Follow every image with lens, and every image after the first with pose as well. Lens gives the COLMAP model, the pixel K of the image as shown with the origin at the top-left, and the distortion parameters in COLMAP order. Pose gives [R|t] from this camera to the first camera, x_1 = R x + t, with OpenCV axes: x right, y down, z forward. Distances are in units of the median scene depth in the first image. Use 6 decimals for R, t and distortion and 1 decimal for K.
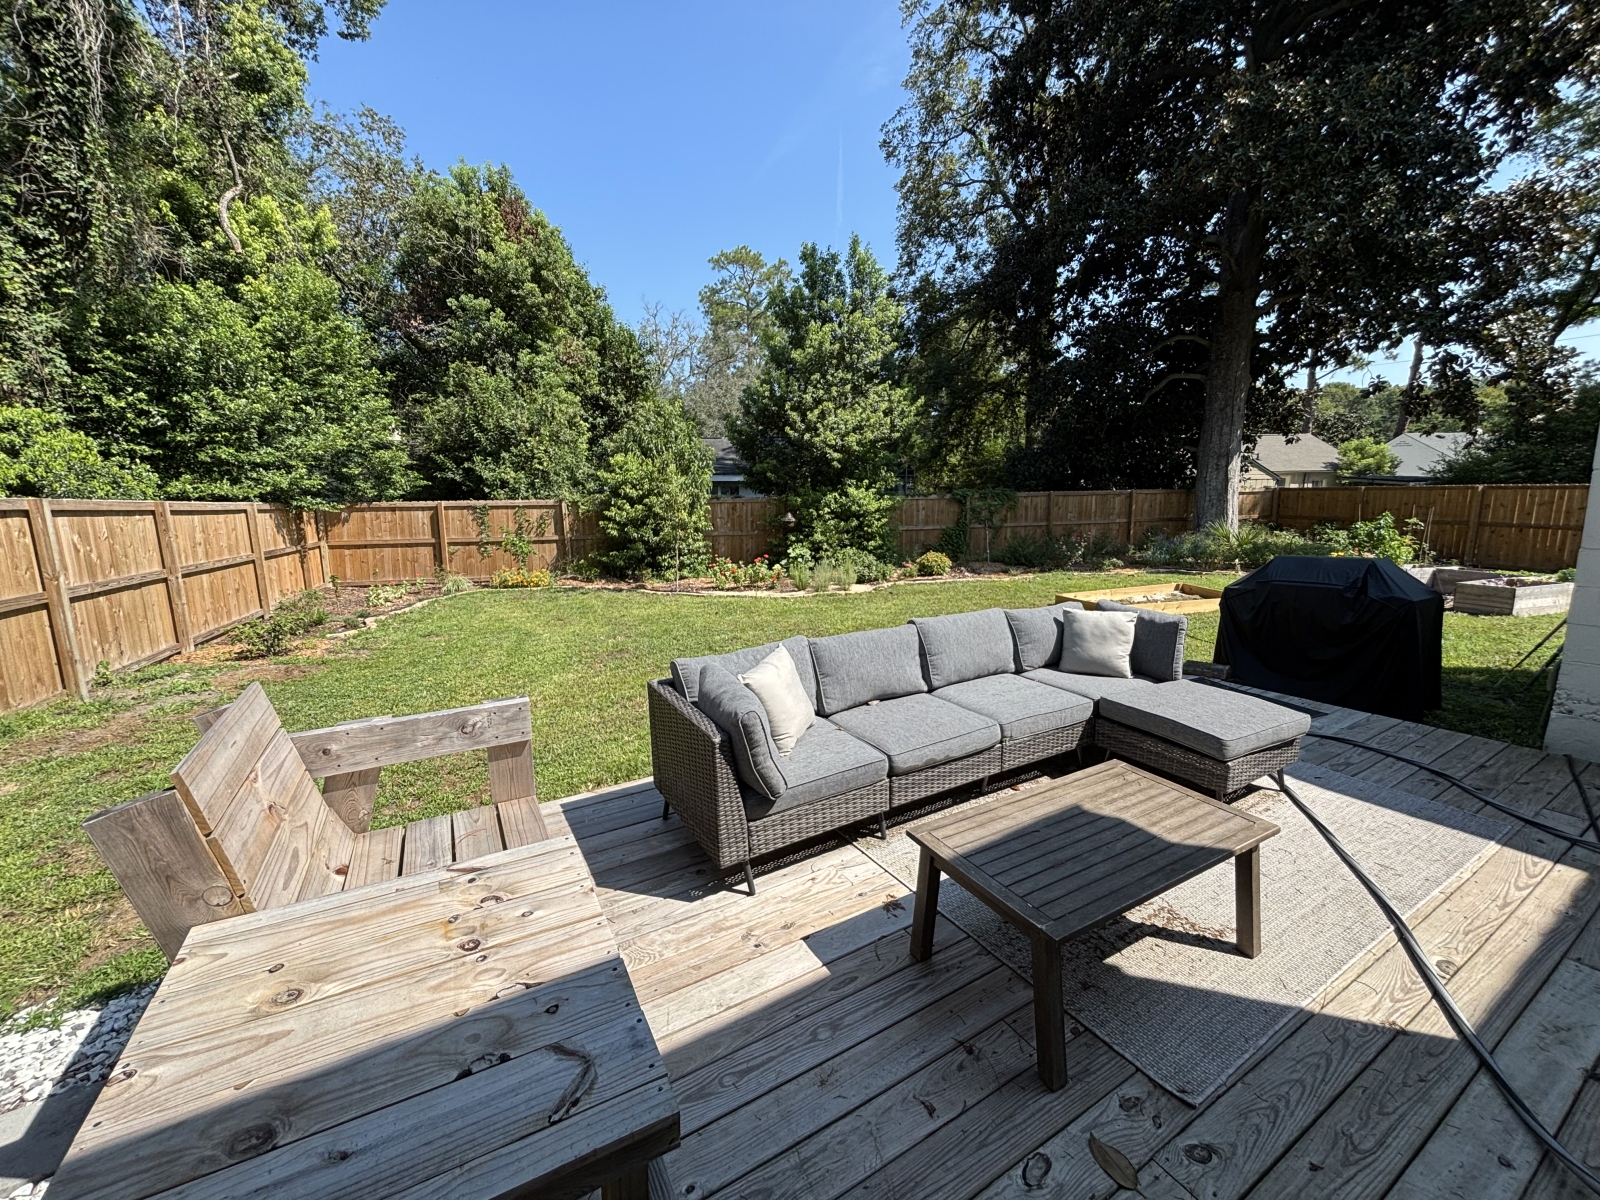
lens RADIAL K [[647.2, 0, 798.2], [0, 647.2, 600.4], [0, 0, 1]] dist [0.004176, -0.000831]
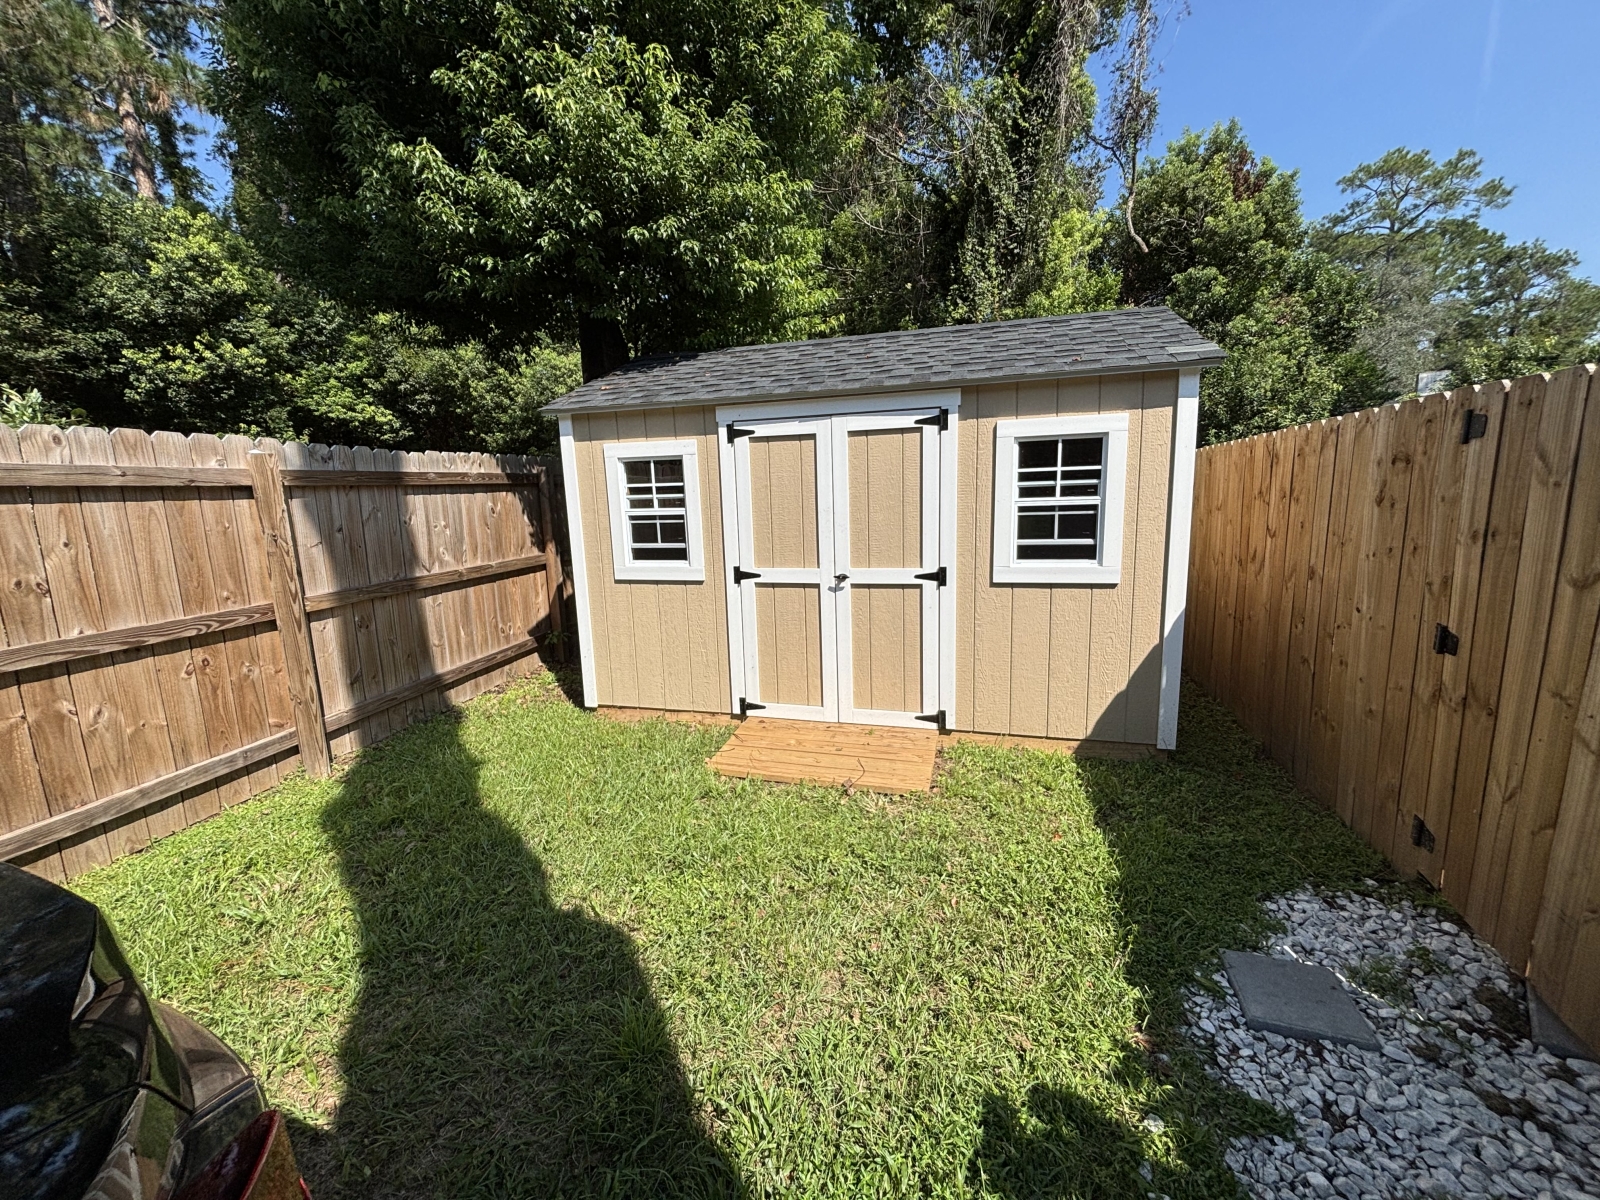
lens RADIAL K [[647.2, 0, 802.5], [0, 647.2, 595.3], [0, 0, 1]] dist [0.004176, -0.000831]
pose [[0.761530, 0.098256, -0.640638, -0.335107], [-0.090016, 0.994896, 0.045586, 0.037969], [0.641848, 0.022952, 0.766488, -0.144905]]
